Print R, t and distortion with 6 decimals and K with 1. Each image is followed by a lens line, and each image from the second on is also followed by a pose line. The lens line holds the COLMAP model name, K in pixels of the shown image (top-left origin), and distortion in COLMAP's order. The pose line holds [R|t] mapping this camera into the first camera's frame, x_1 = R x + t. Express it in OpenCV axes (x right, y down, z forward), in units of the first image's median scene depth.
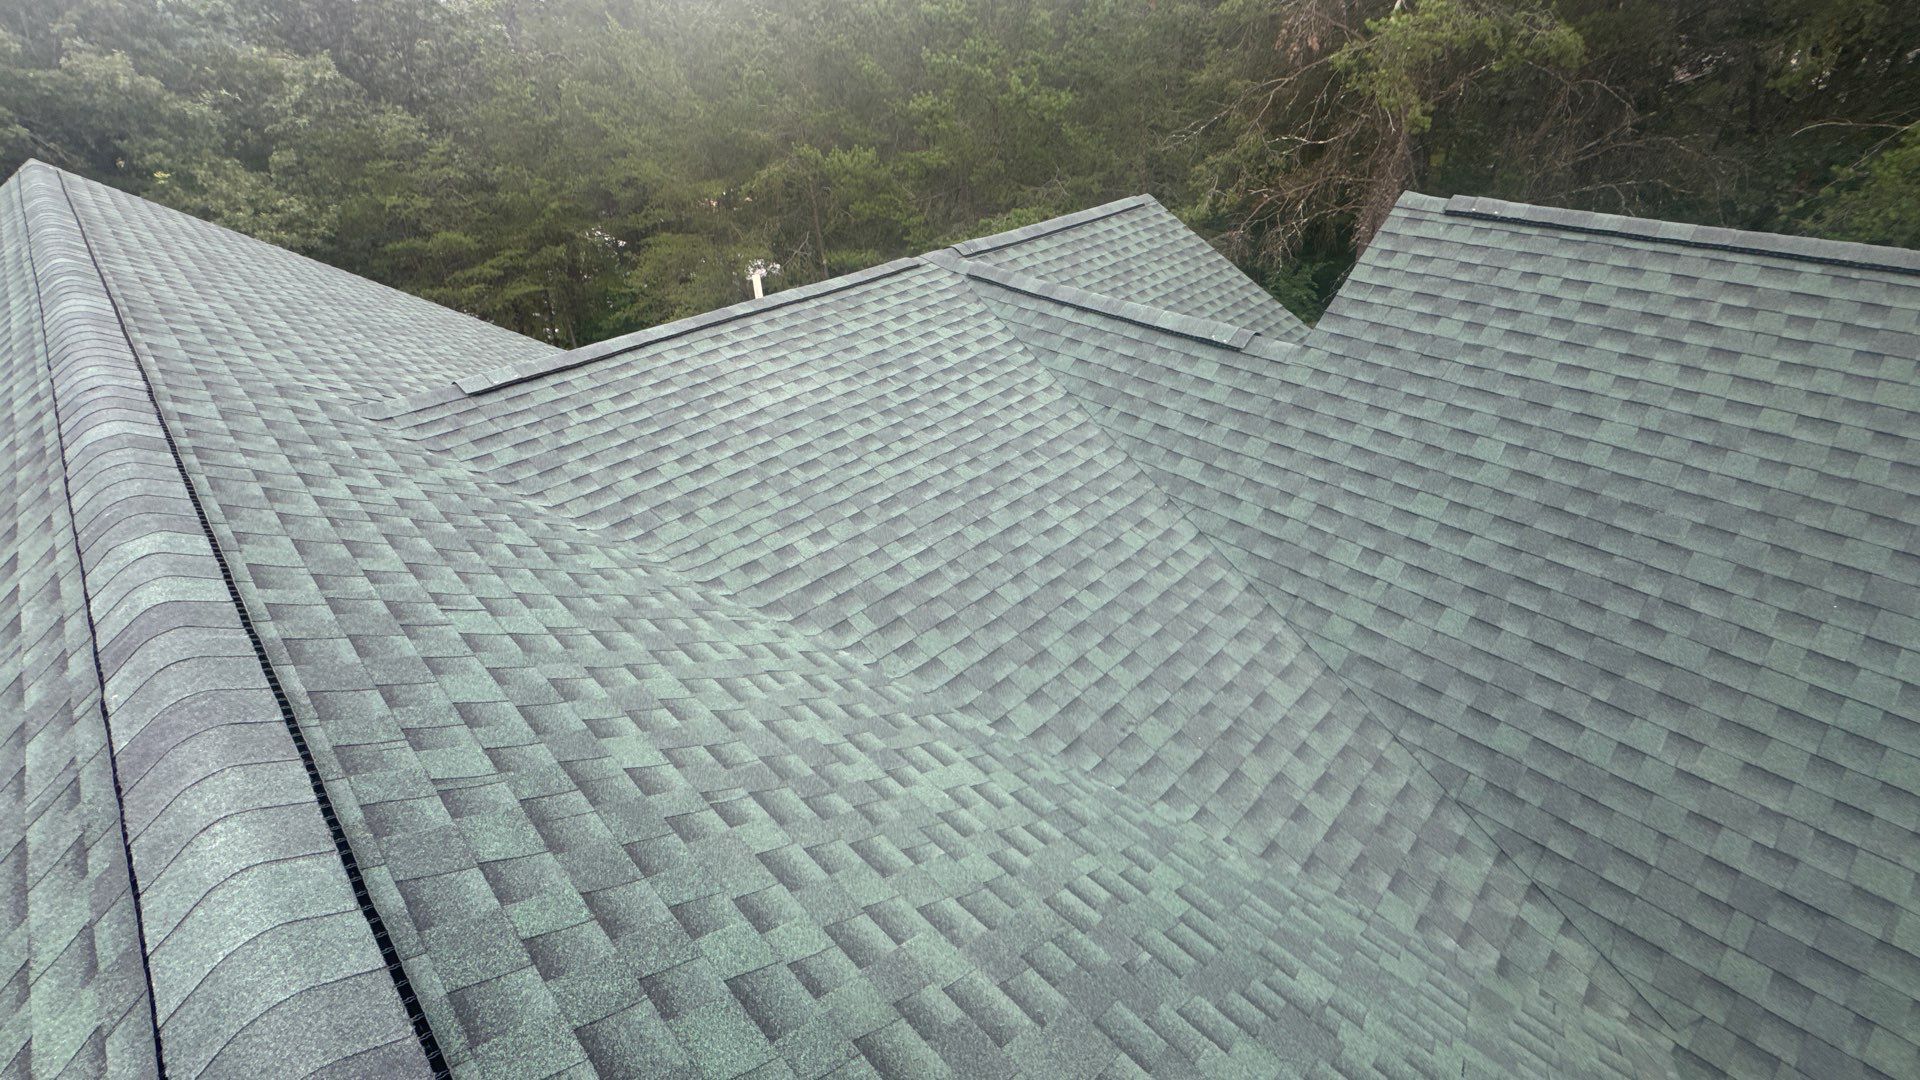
lens RADIAL K [[766.1, 0, 956.6], [0, 766.1, 539.7], [0, 0, 1]] dist [-0.001983, 0.000518]
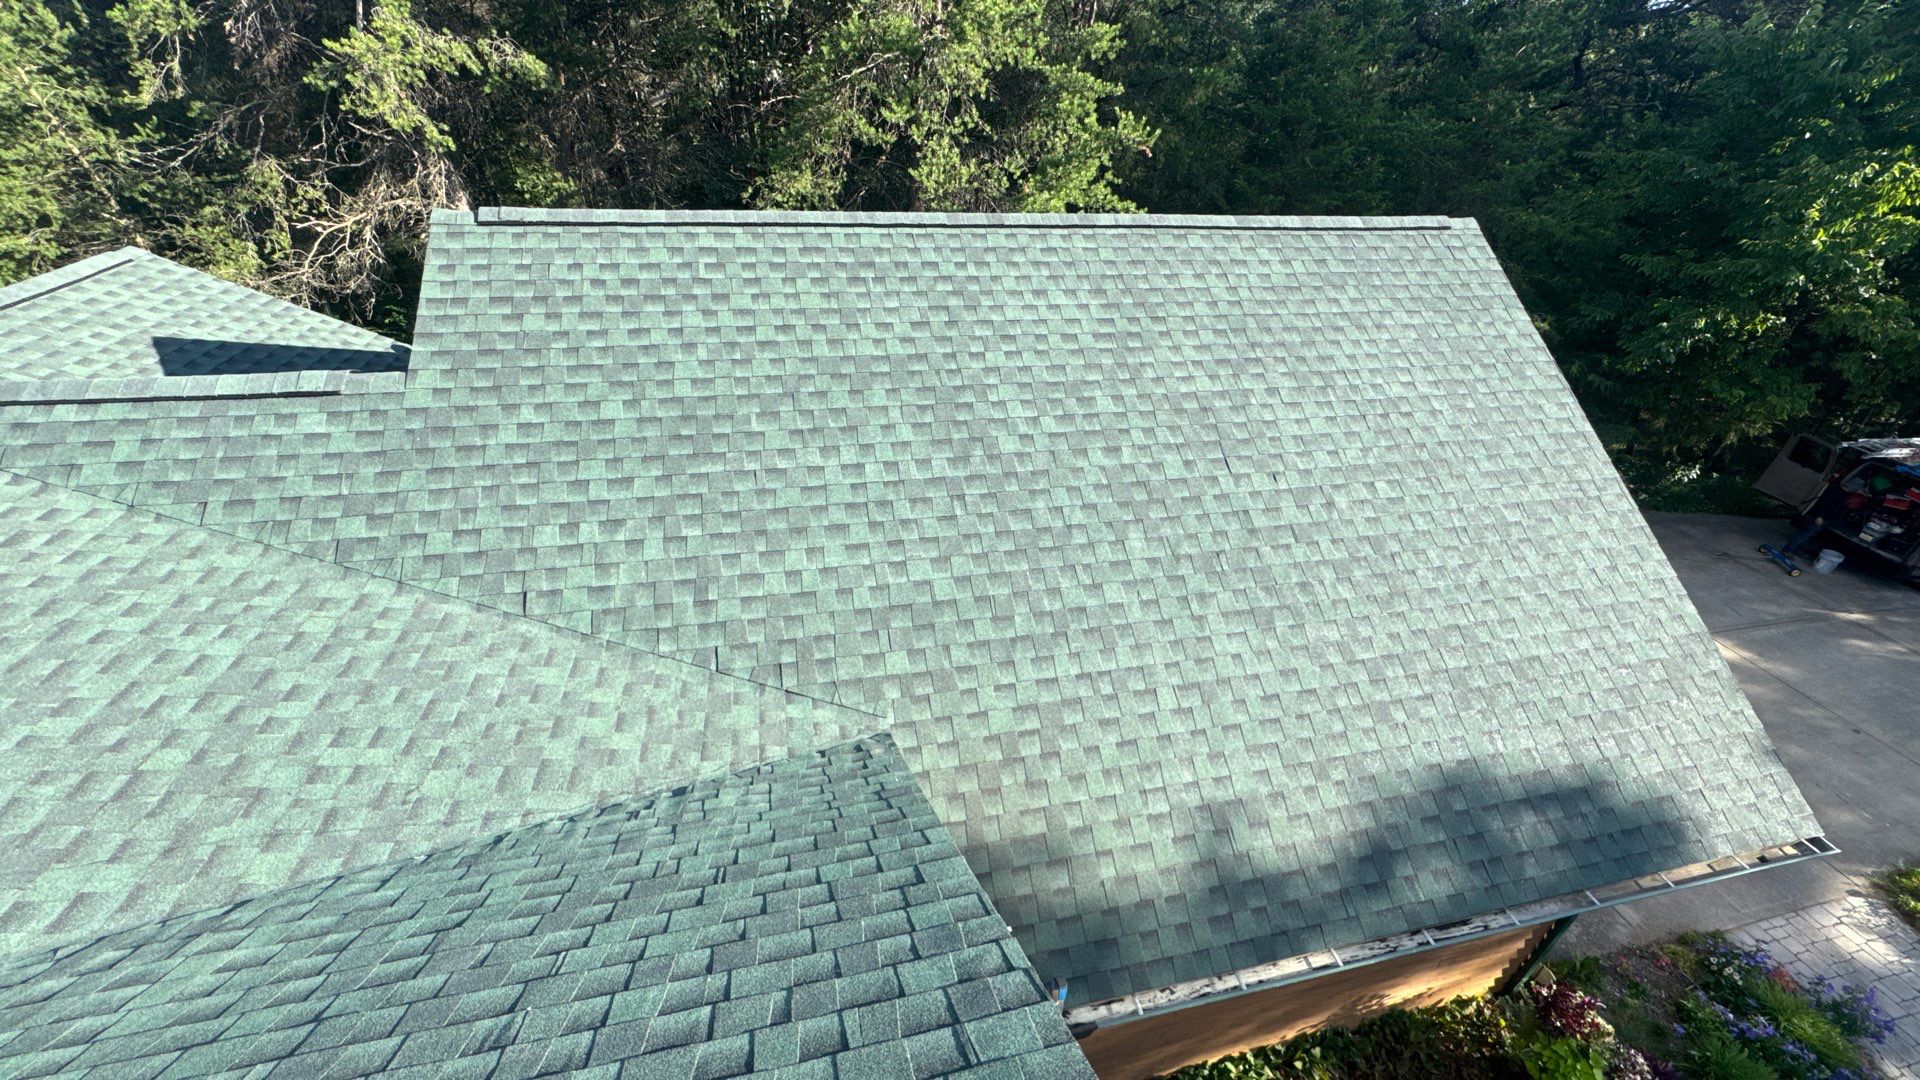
lens RADIAL K [[766.1, 0, 956.6], [0, 766.1, 539.7], [0, 0, 1]] dist [-0.001983, 0.000518]
pose [[0.546567, -0.417070, 0.726166, 0.044025], [0.431183, 0.883530, 0.182910, 0.088219], [-0.717875, 0.213138, 0.662742, -0.159264]]
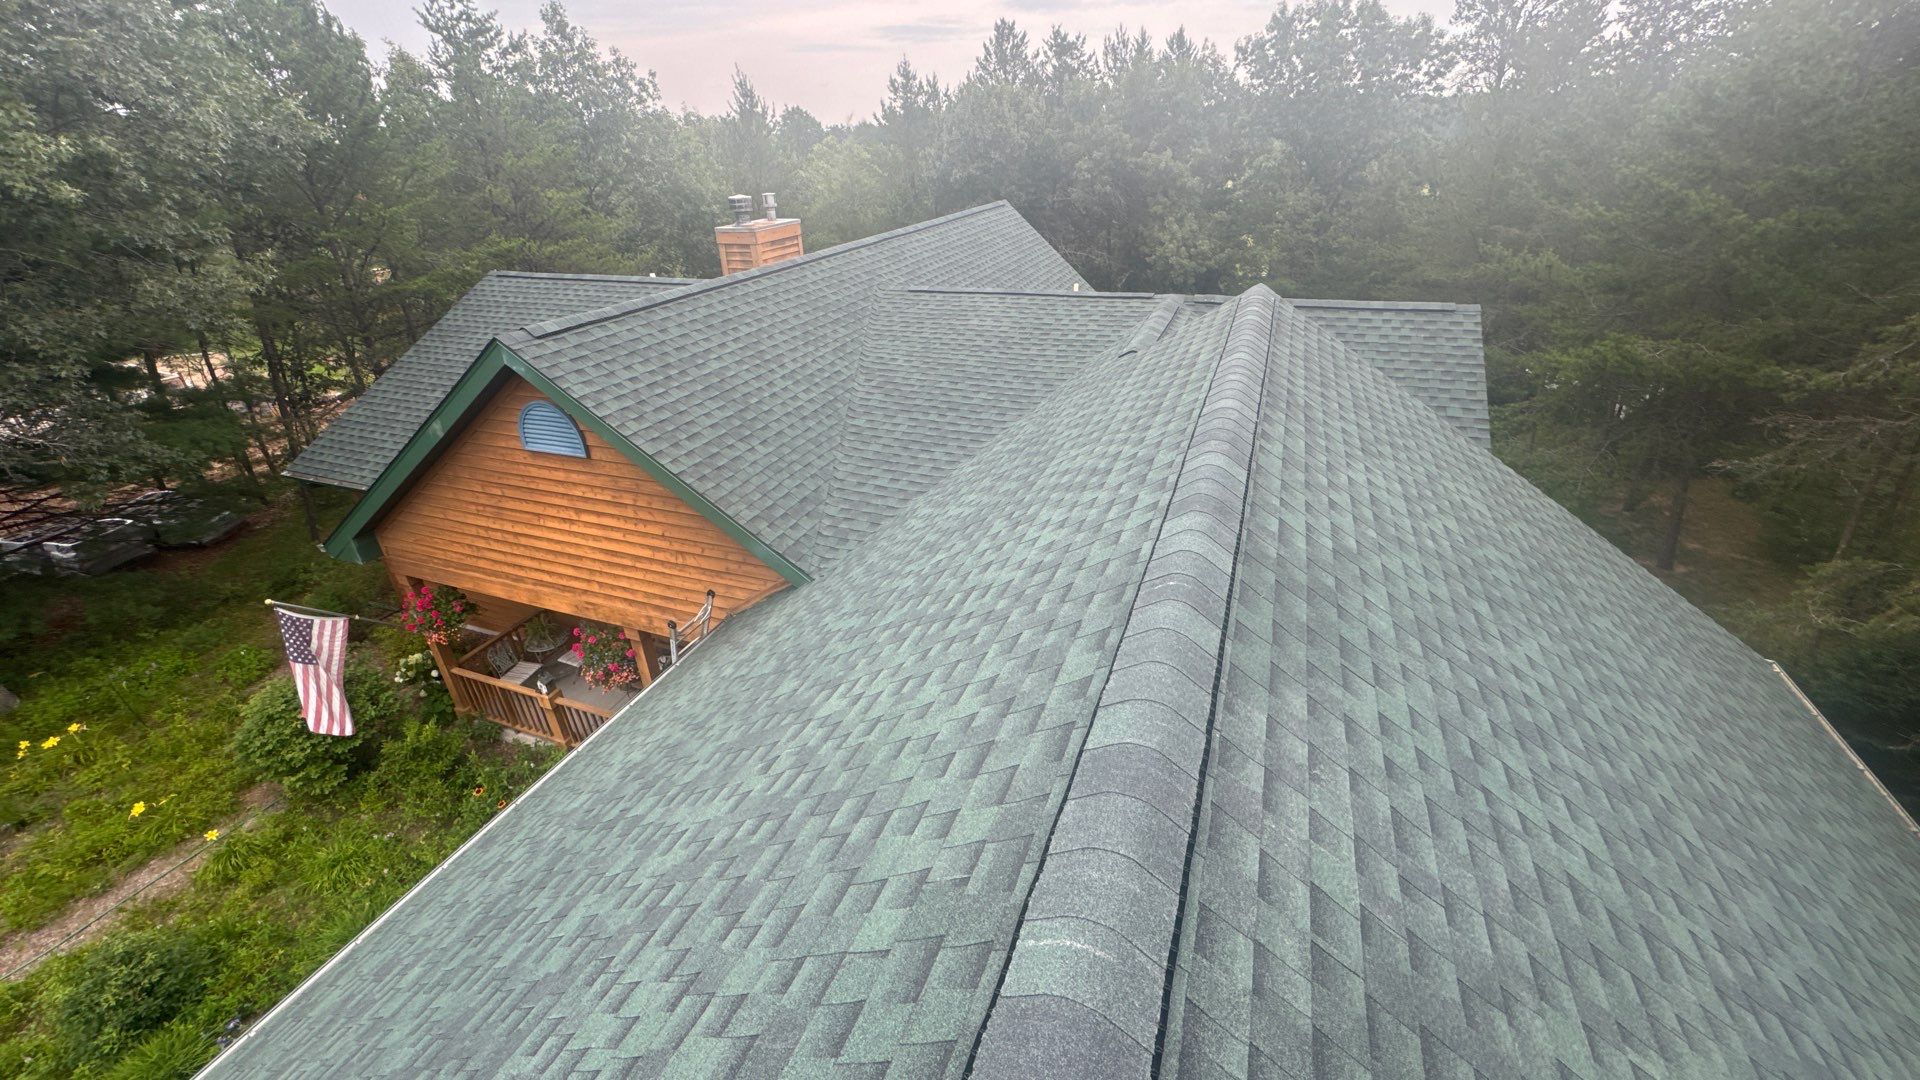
lens RADIAL K [[767.6, 0, 957.5], [0, 767.6, 539.1], [0, 0, 1]] dist [0.000043, 0.000179]
pose [[0.375855, 0.429396, -0.821189, 2.508138], [-0.497582, 0.841095, 0.212064, -0.146788], [0.781758, 0.328904, 0.529790, 0.025160]]
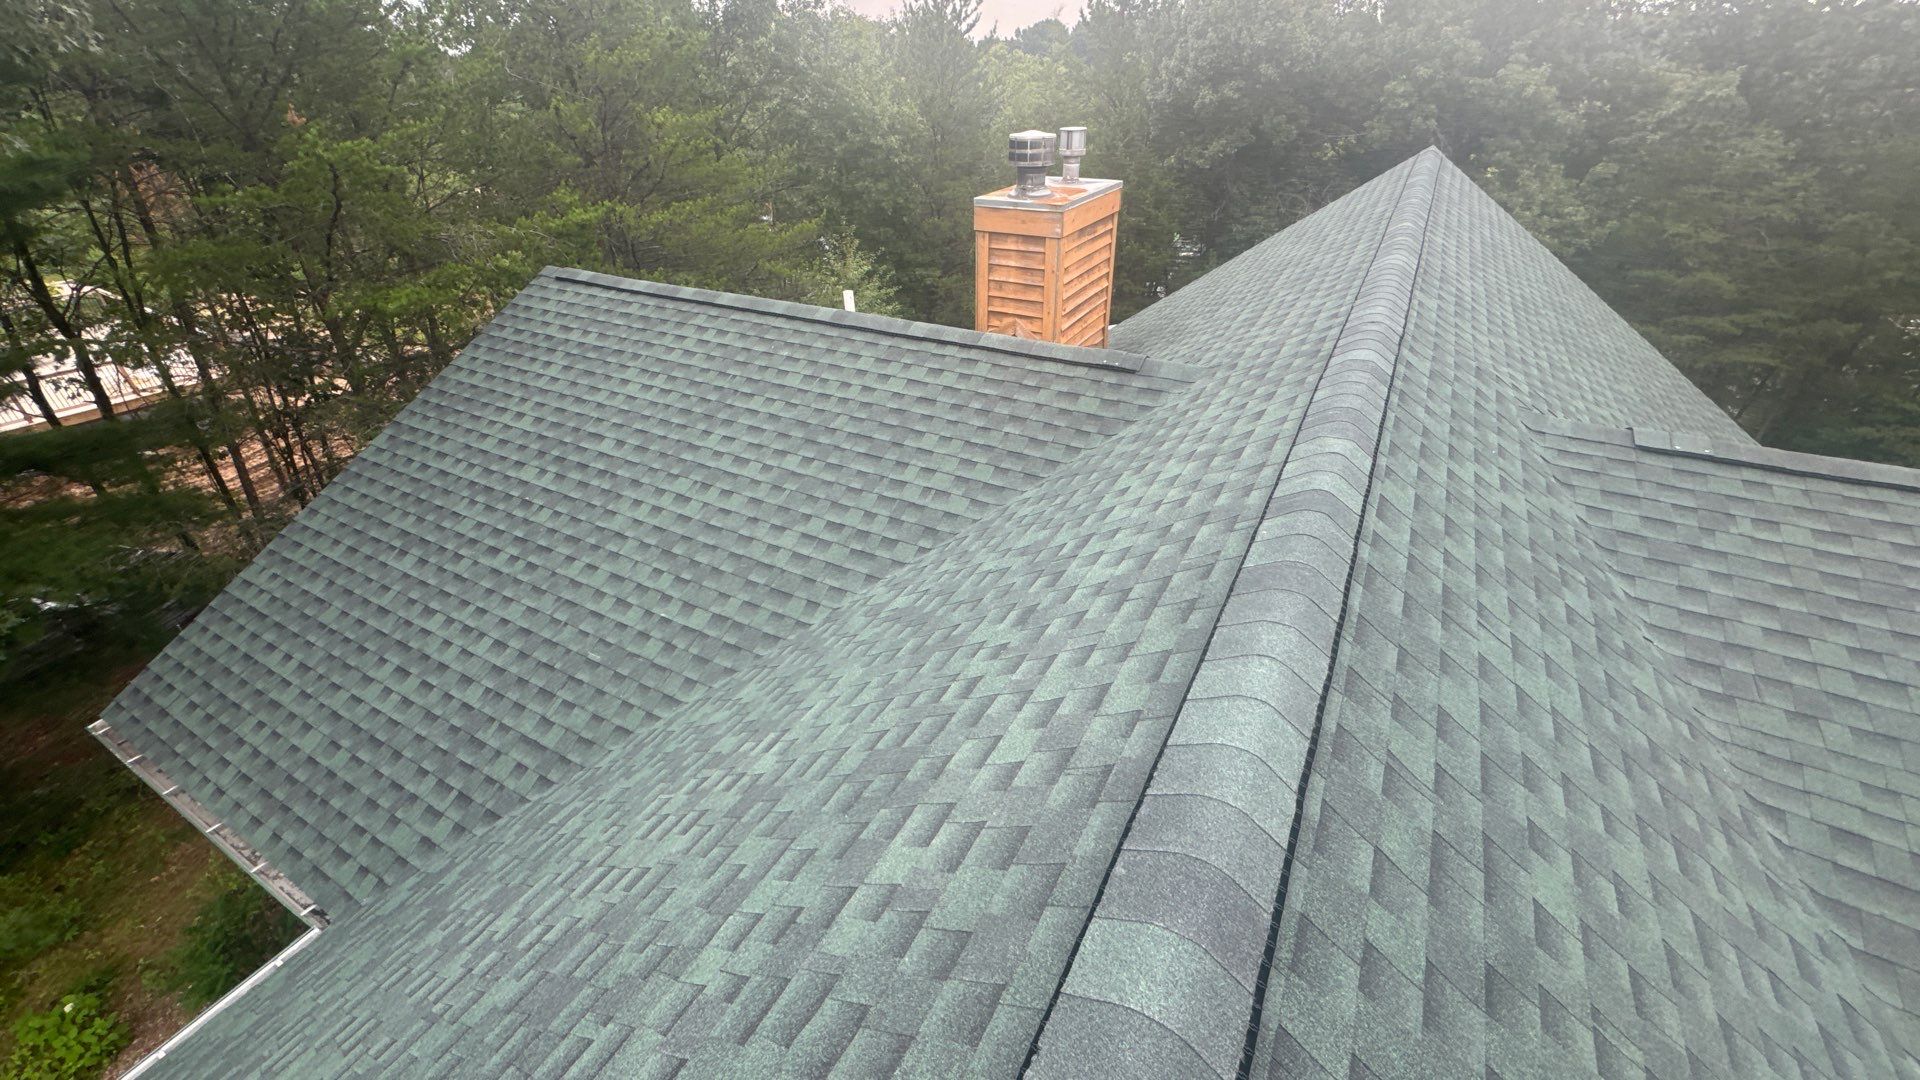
lens RADIAL K [[766.1, 0, 956.6], [0, 766.1, 539.7], [0, 0, 1]] dist [-0.001983, 0.000518]
pose [[0.249887, 0.520945, -0.816194, -0.063659], [-0.532047, 0.778153, 0.333772, 0.027205], [0.809001, 0.350849, 0.471617, -0.038291]]
